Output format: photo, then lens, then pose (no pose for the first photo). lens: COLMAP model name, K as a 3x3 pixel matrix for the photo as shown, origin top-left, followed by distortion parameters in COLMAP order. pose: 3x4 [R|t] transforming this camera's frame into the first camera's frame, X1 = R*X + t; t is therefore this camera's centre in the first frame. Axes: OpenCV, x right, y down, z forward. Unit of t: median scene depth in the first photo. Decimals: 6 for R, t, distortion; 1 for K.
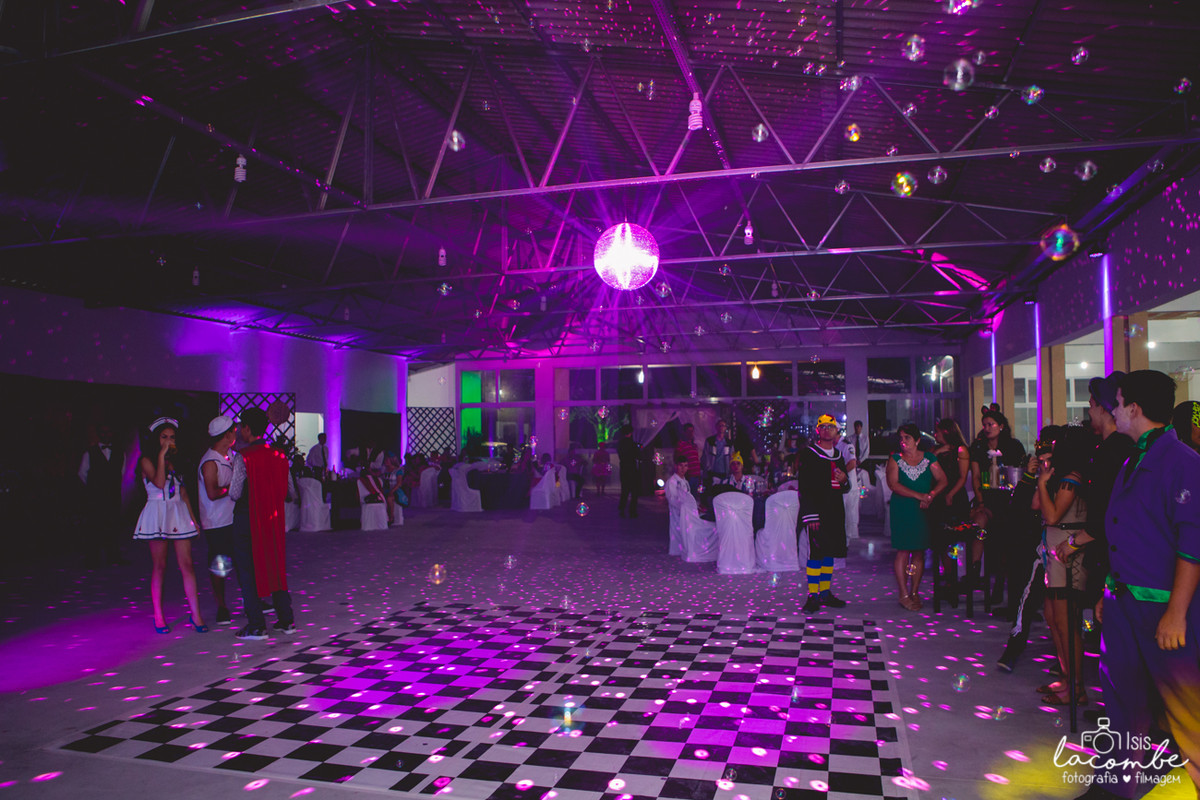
lens RADIAL K [[875.1, 0, 598.0], [0, 875.1, 402.5], [0, 0, 1]] dist [-0.112486, 0.094620]
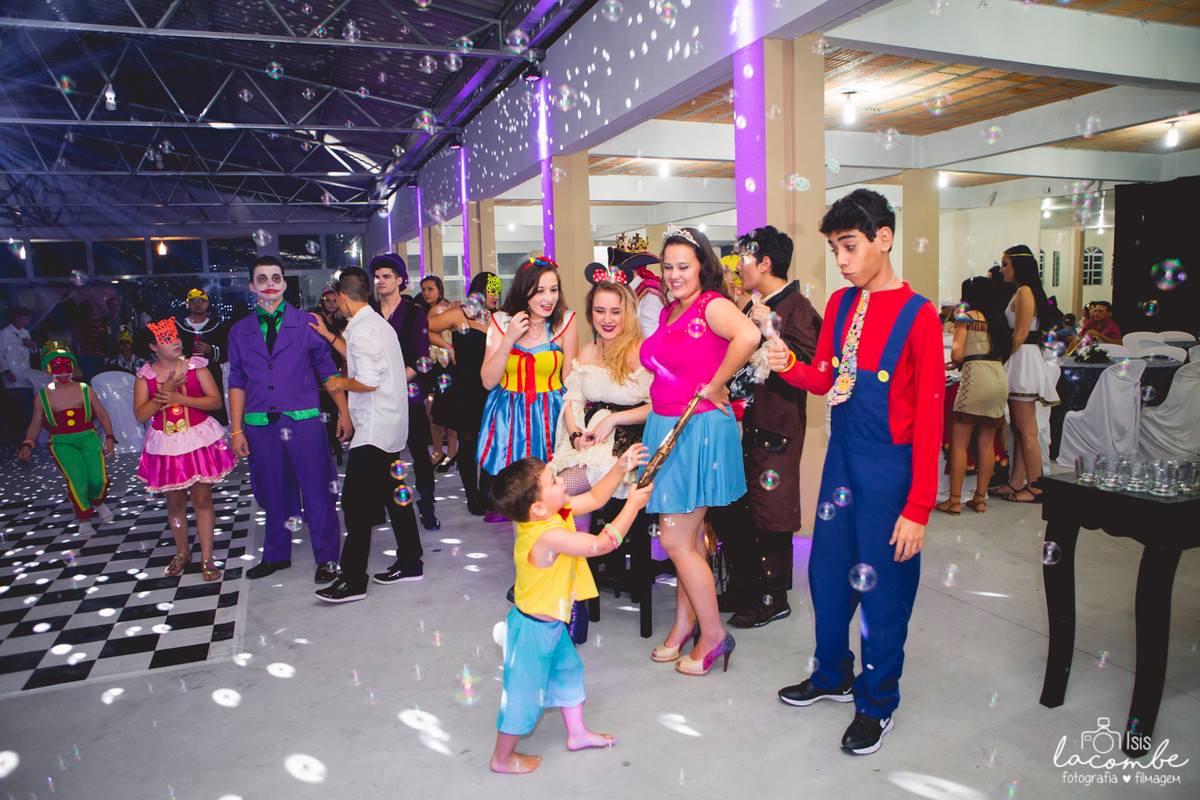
lens RADIAL K [[826.1, 0, 598.6], [0, 826.1, 407.4], [0, 0, 1]] dist [-0.103323, 0.075619]
pose [[0.797857, -0.098601, 0.594729, 0.045259], [0.004627, 0.987506, 0.157513, 0.002713], [-0.602829, -0.122921, 0.788345, -0.042290]]
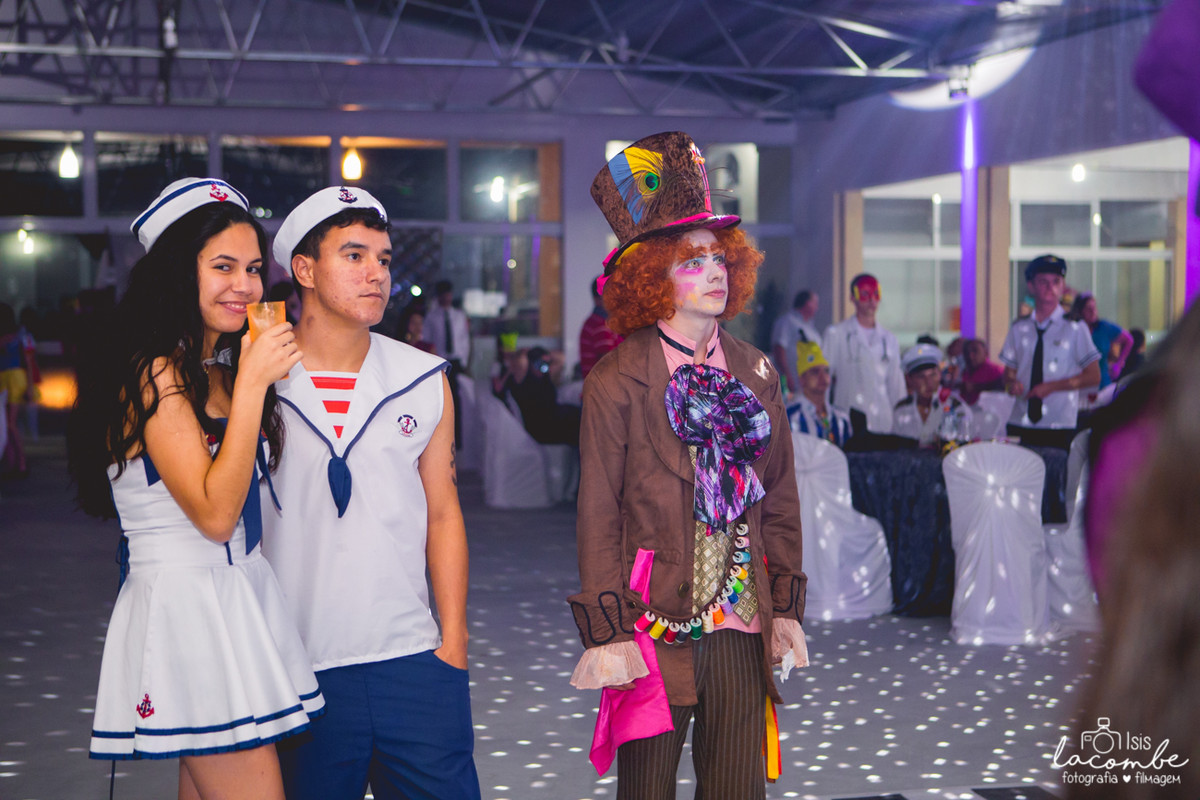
lens RADIAL K [[1881.5, 0, 600.0], [0, 1881.5, 400.0], [0, 0, 1]] dist [-0.005305, -0.027663]
pose [[0.867589, -0.016039, 0.497023, -0.416611], [-0.024096, 0.996950, 0.074233, 0.022401], [-0.496697, -0.076380, 0.864557, 0.325211]]
